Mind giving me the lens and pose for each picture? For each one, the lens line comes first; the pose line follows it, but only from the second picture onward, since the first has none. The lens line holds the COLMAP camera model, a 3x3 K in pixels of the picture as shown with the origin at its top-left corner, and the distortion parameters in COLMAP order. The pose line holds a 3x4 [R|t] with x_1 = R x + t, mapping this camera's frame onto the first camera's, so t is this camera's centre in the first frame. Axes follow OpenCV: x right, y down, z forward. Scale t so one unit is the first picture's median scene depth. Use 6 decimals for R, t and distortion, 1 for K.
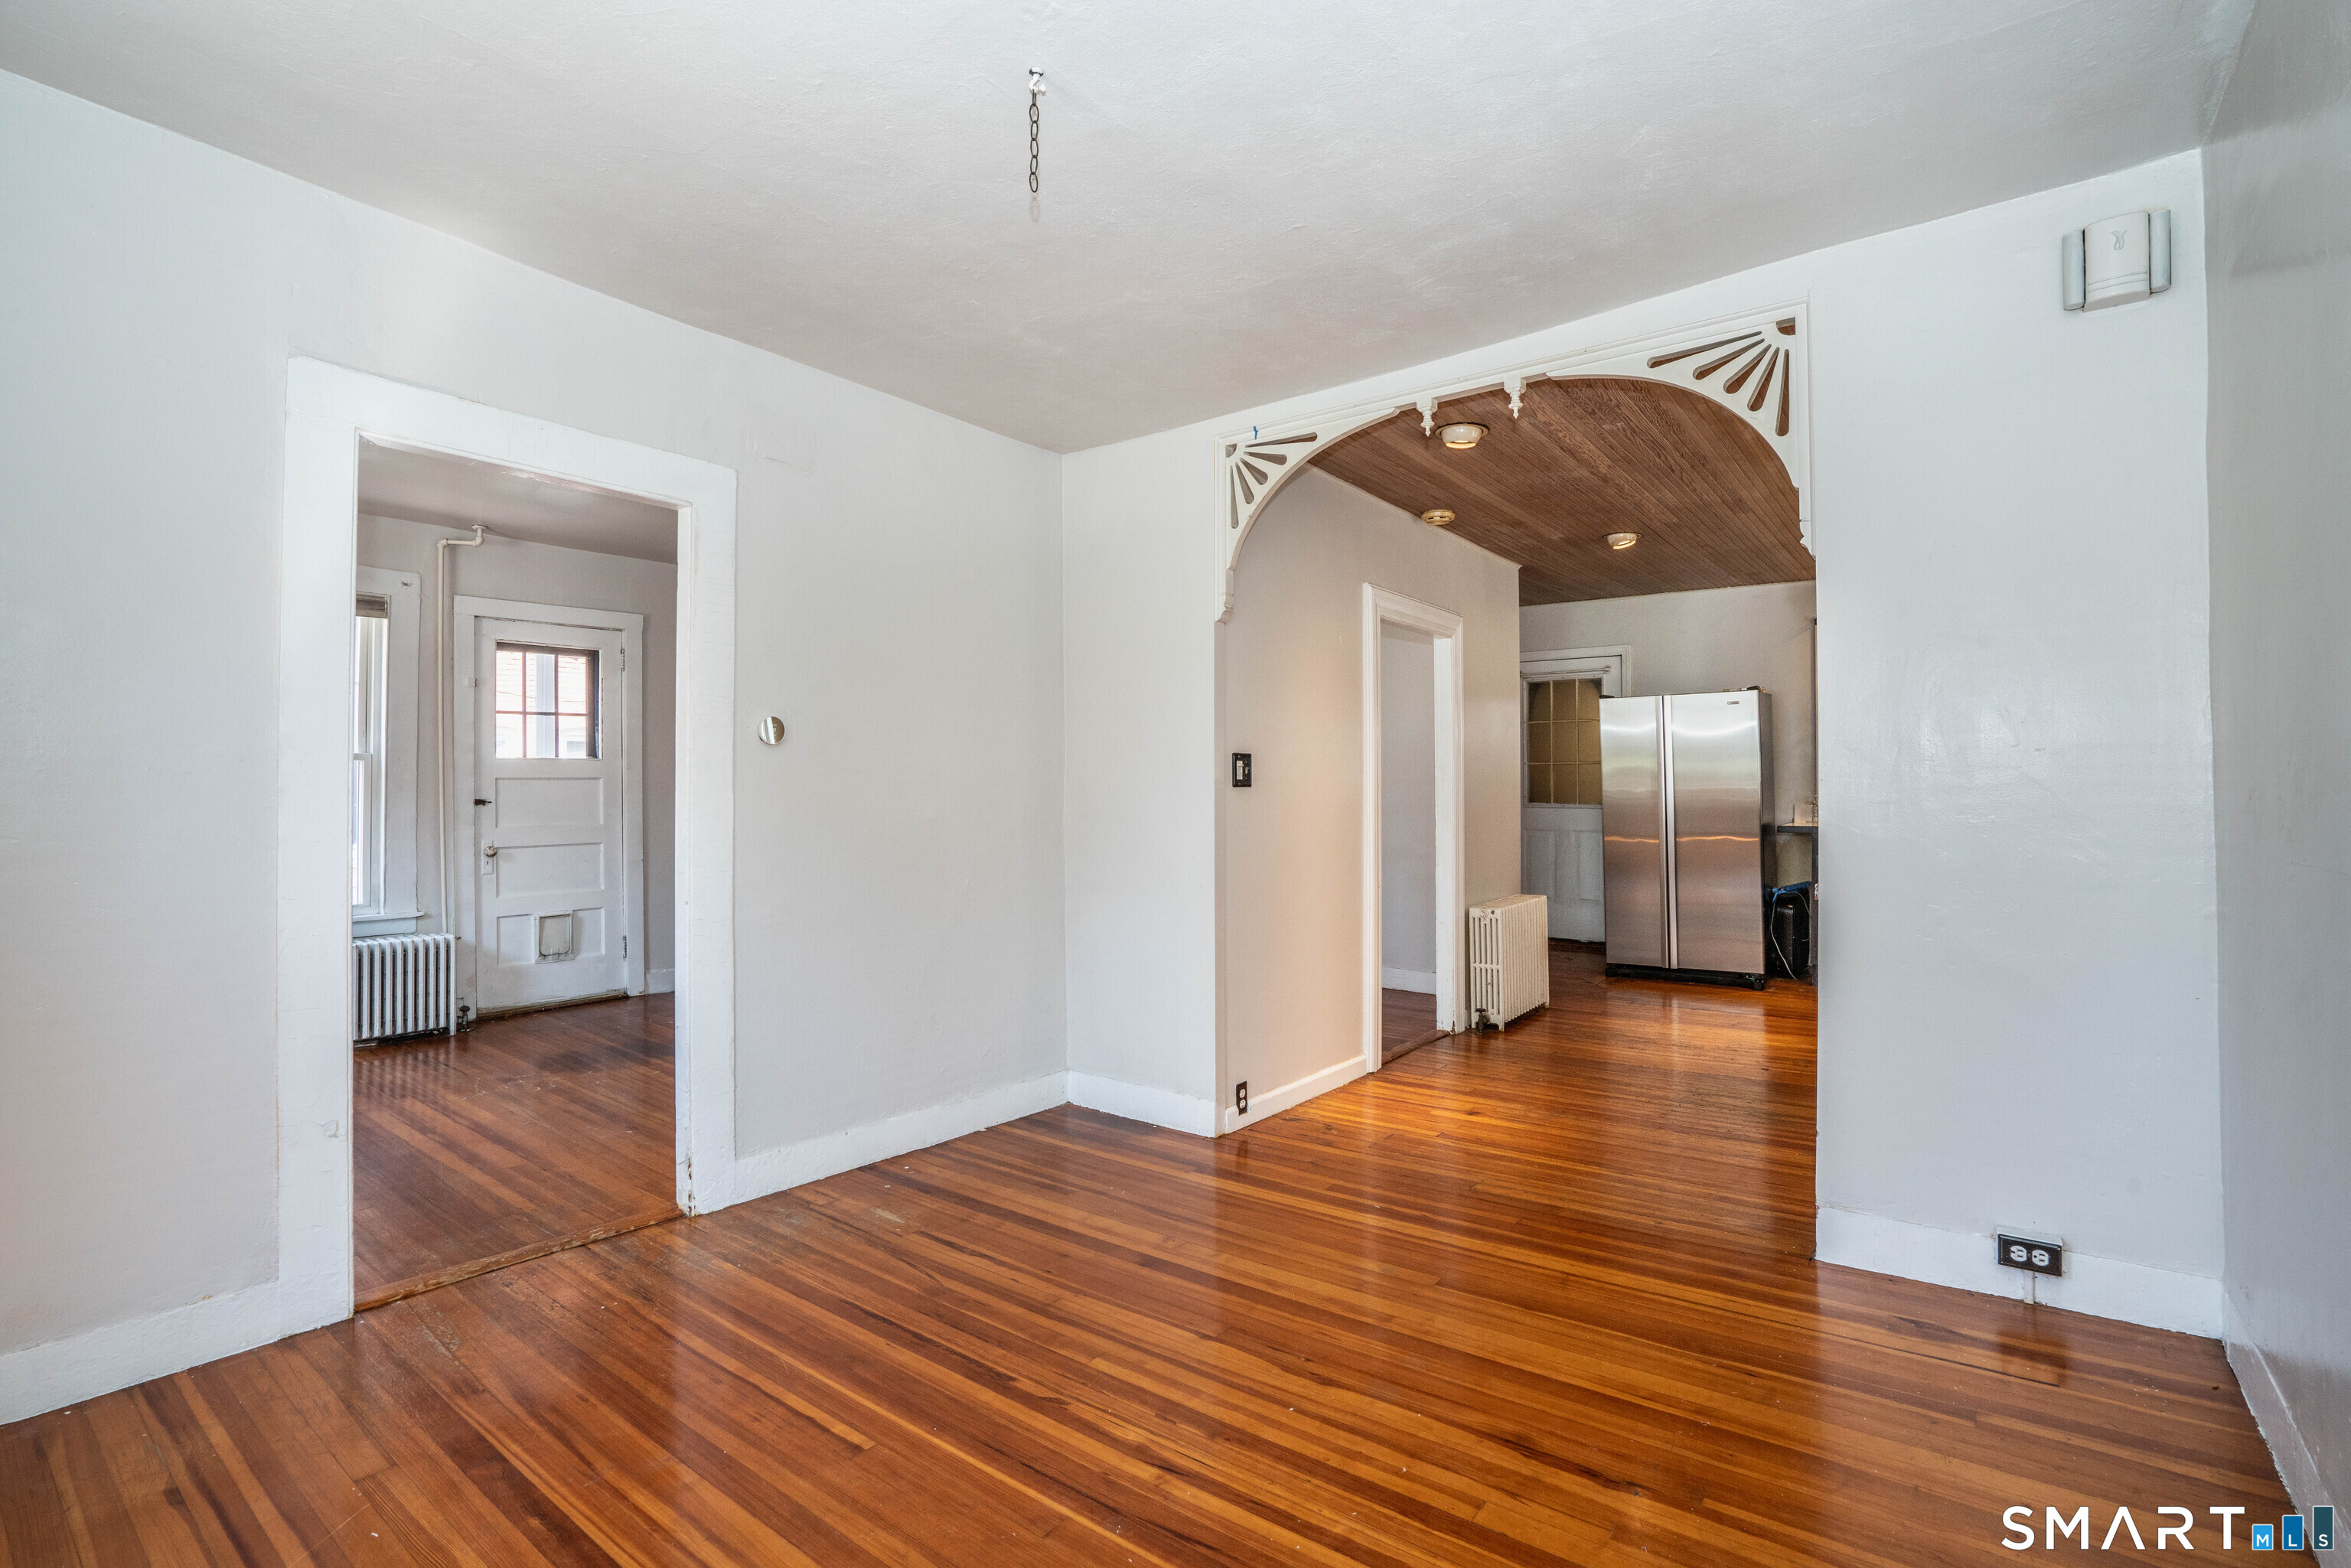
lens RADIAL K [[1074.7, 0, 1176.2], [0, 1074.7, 773.7], [0, 0, 1]] dist [-0.038895, 0.003836]
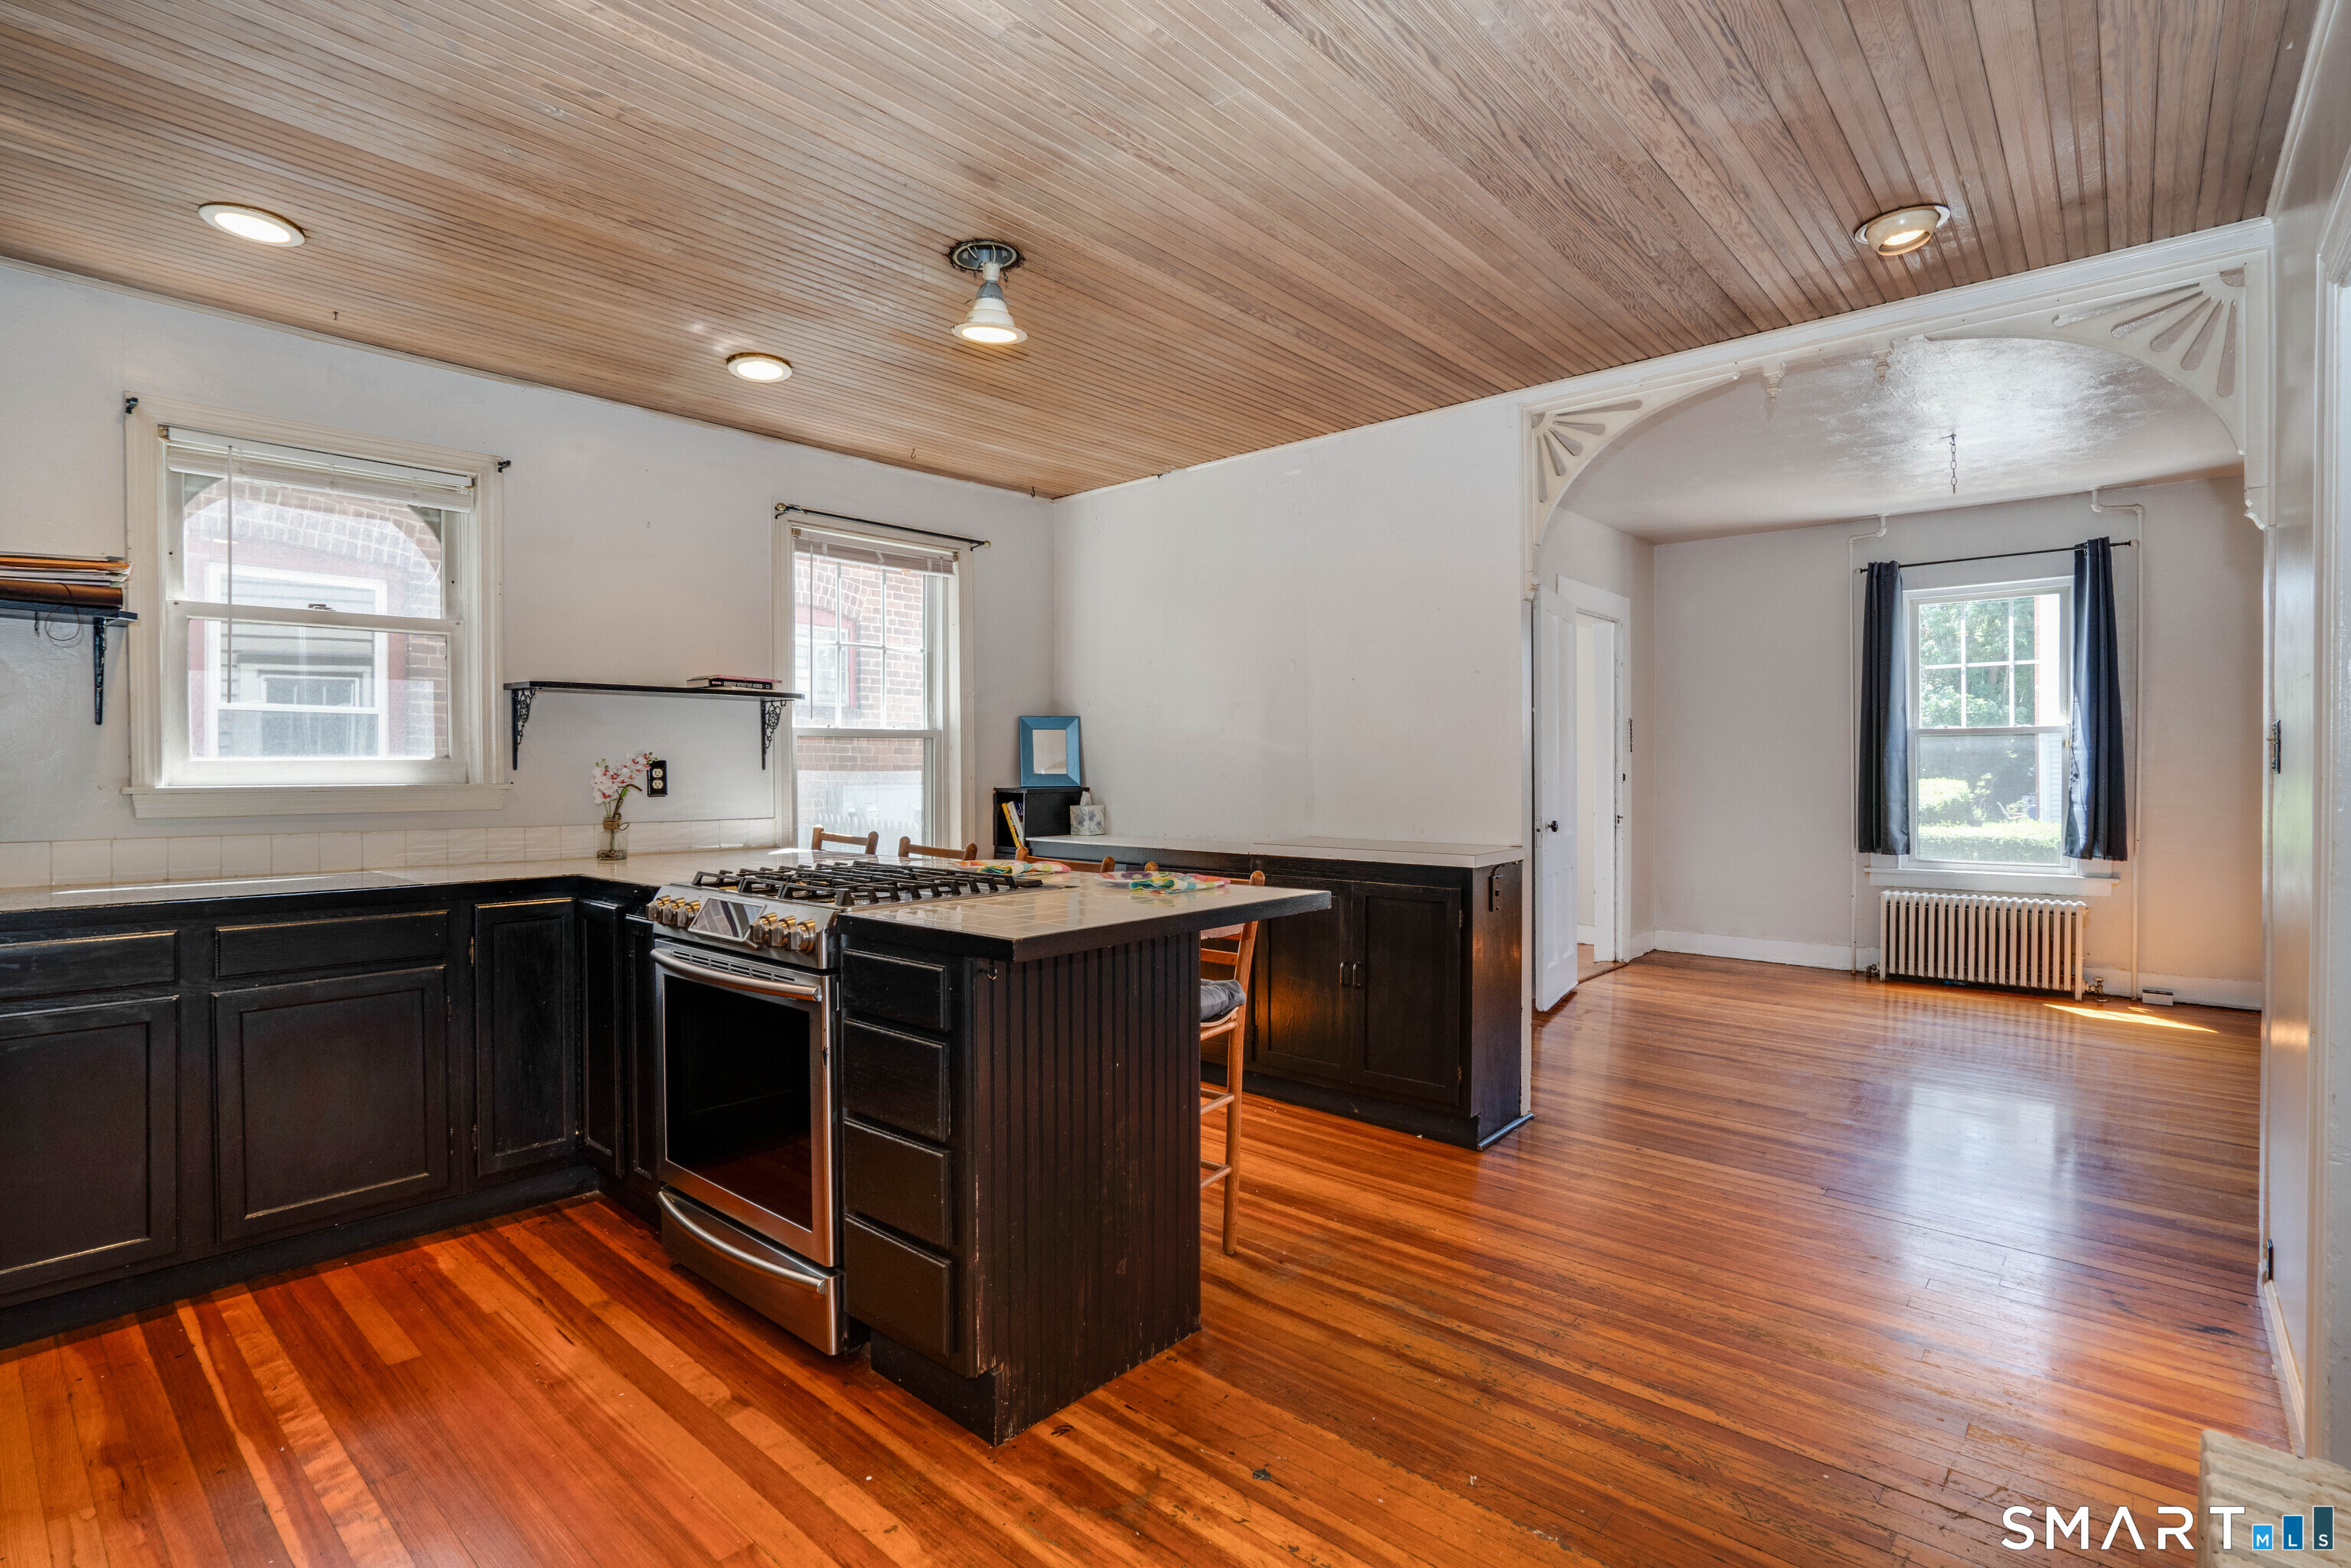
lens RADIAL K [[1121.8, 0, 1162.7], [0, 1121.8, 777.6], [0, 0, 1]] dist [-0.022160, -0.000854]
pose [[-0.997750, 0.004662, 0.066879, 0.769911], [0.004790, 0.999987, 0.001758, 0.011328], [-0.066870, 0.002074, -0.997760, 1.933538]]
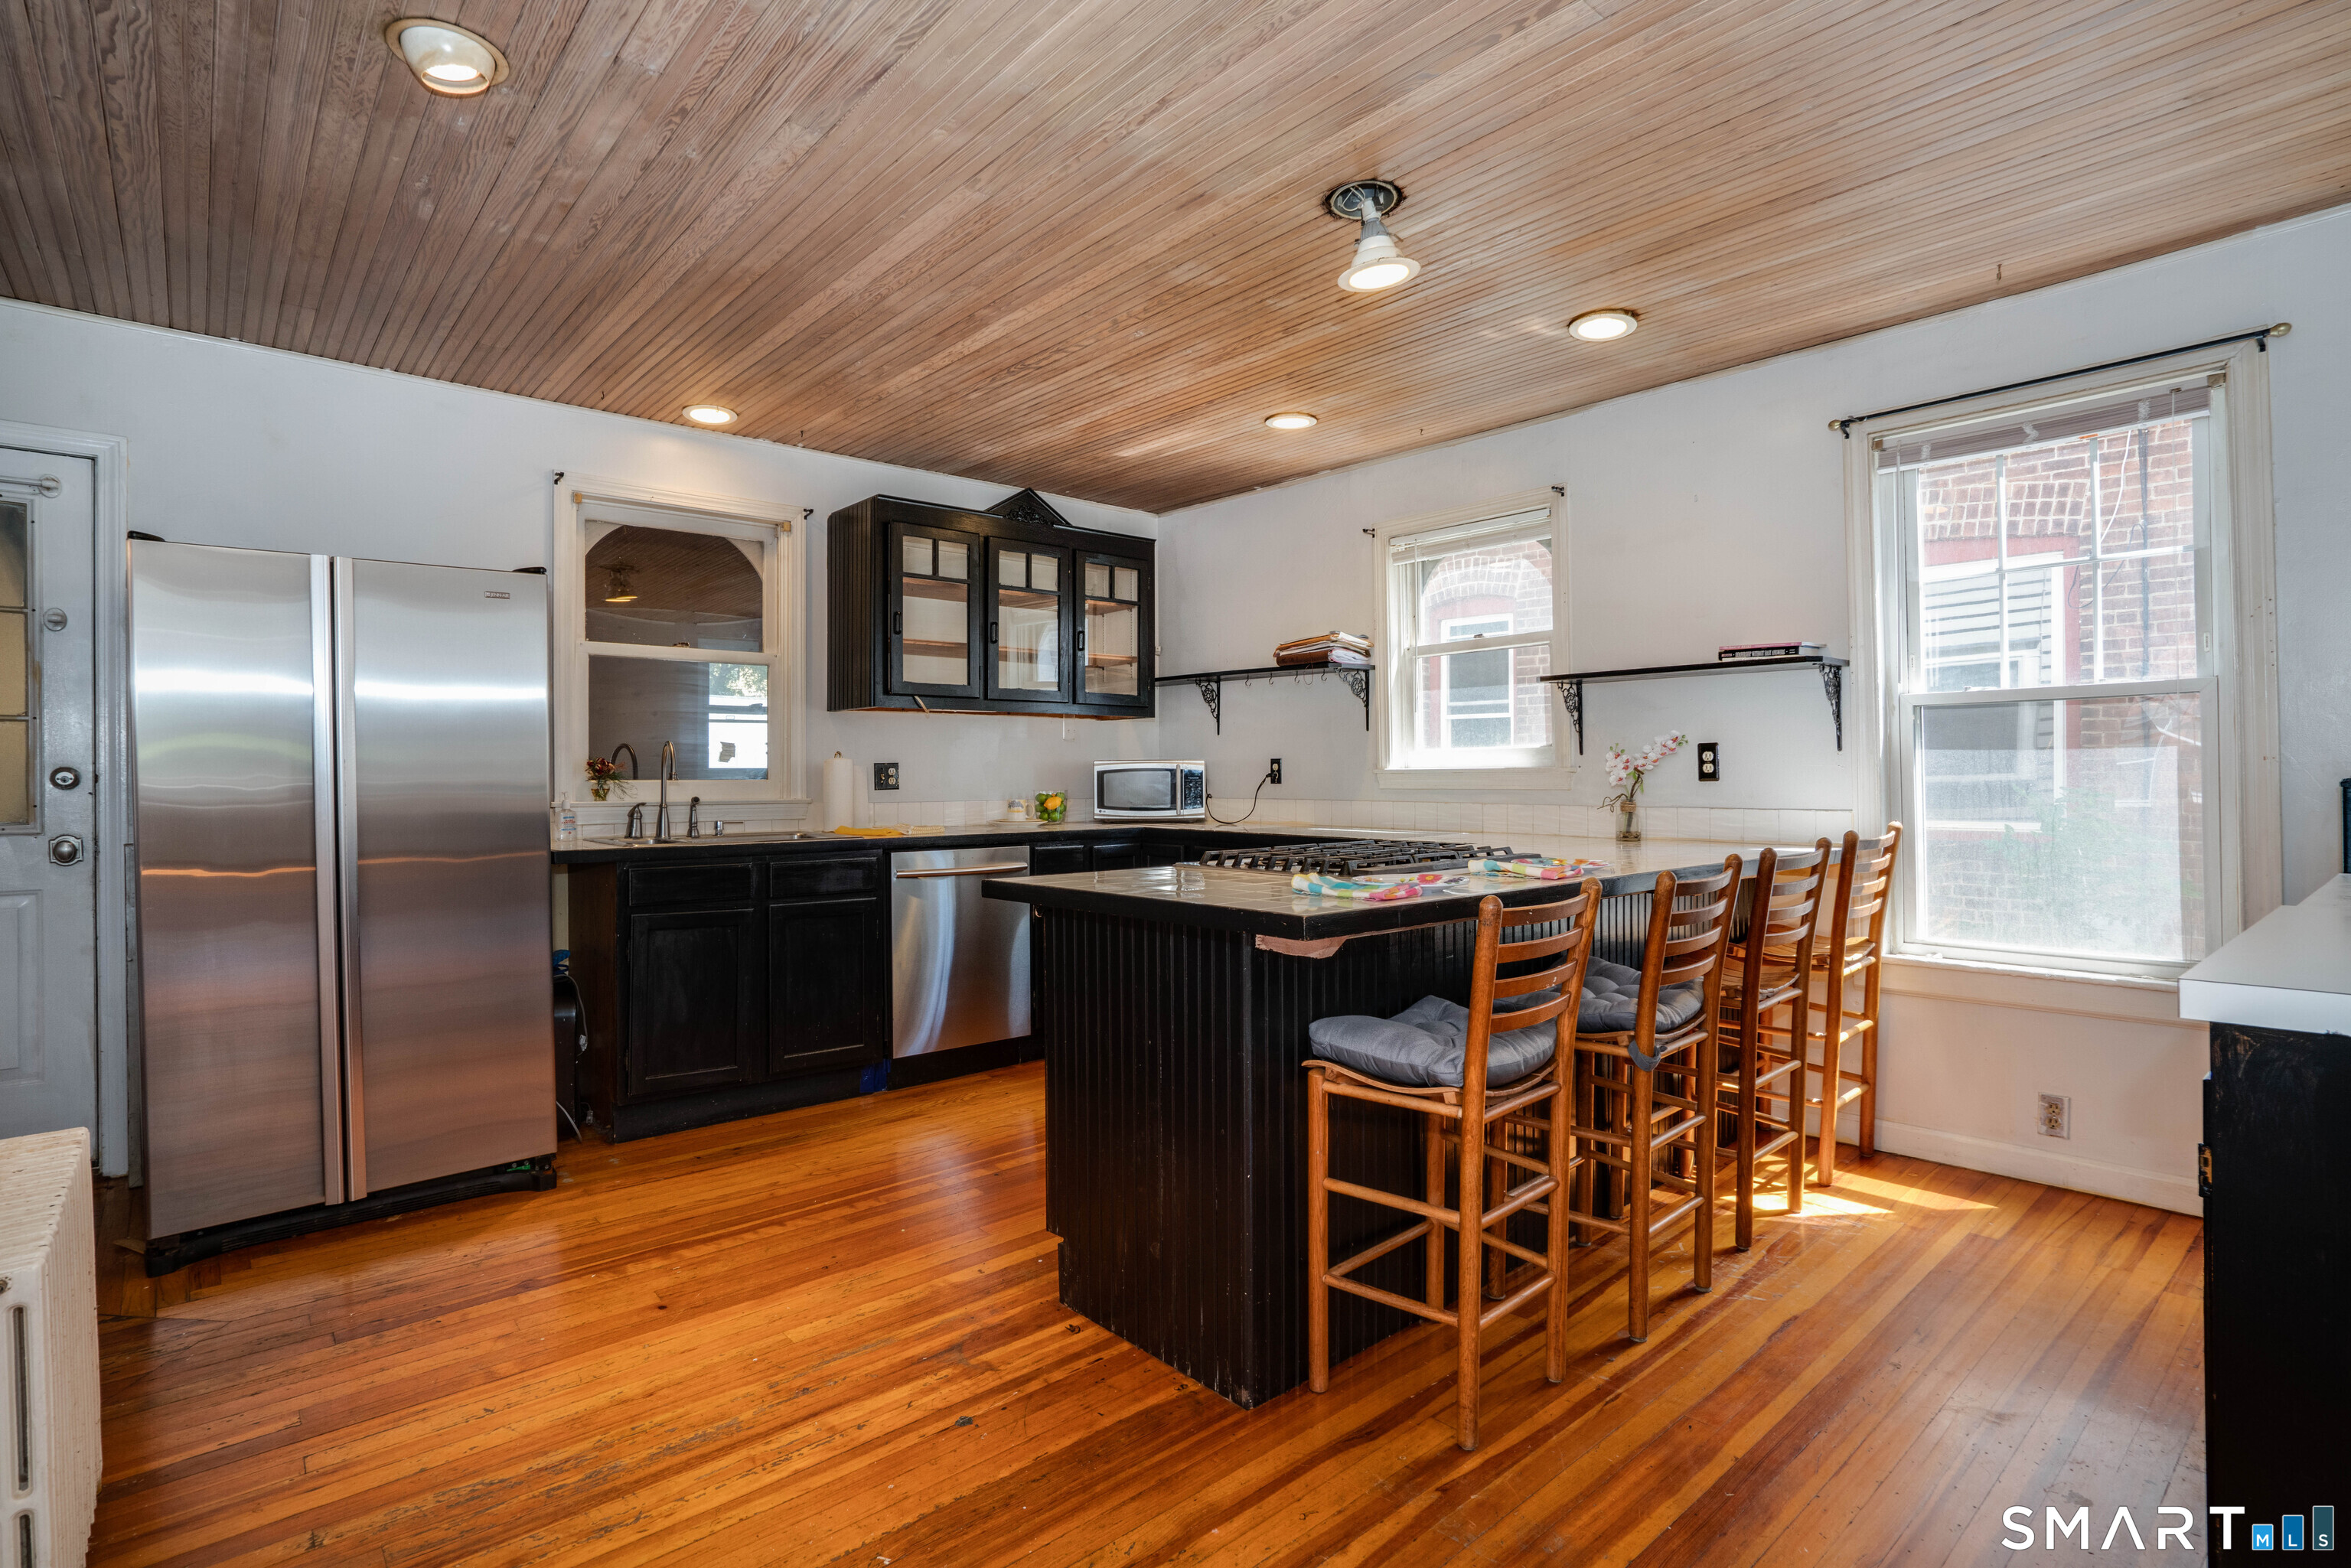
lens RADIAL K [[1153.7, 0, 1179.3], [0, 1153.7, 776.6], [0, 0, 1]] dist [-0.028238, 0.002470]
pose [[0.188207, -0.002624, 0.982126, 0.169691], [-0.000022, 0.999996, 0.002676, 0.023066], [-0.982129, -0.000526, 0.188207, 1.119691]]
